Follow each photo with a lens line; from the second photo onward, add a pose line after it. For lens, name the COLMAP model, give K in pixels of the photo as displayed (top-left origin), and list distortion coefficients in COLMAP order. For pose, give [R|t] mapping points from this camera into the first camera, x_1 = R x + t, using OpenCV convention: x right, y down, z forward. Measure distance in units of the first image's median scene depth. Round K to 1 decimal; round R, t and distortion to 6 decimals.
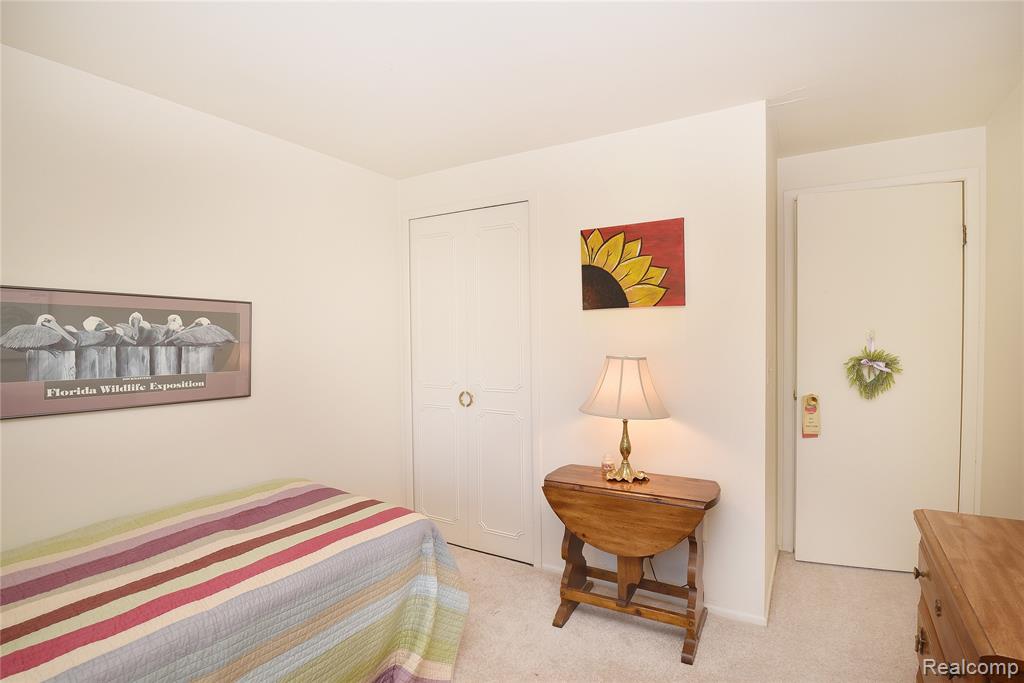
lens RADIAL K [[526.5, 0, 512.0], [0, 526.5, 341.5], [0, 0, 1]] dist [-0.000186, 0.000095]
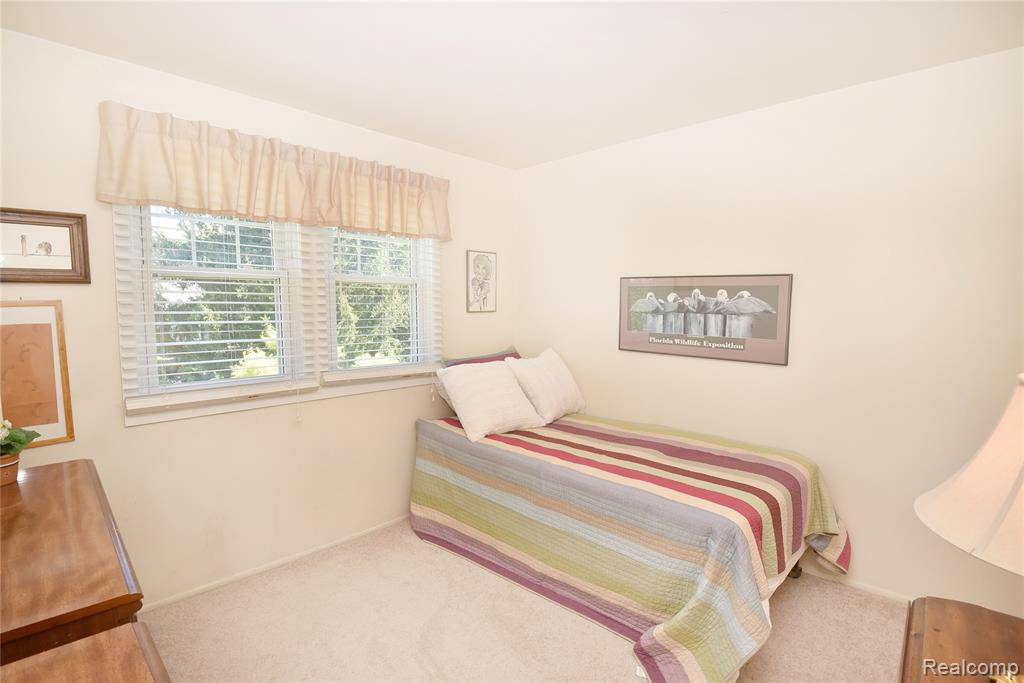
lens RADIAL K [[523.6, 0, 512.0], [0, 523.6, 341.5], [0, 0, 1]] dist [-0.001274, -0.000774]
pose [[-0.227853, 0.078368, -0.970537, 0.733854], [-0.013764, 0.996397, 0.083688, -0.025510], [0.973598, 0.032427, -0.225953, 0.827972]]
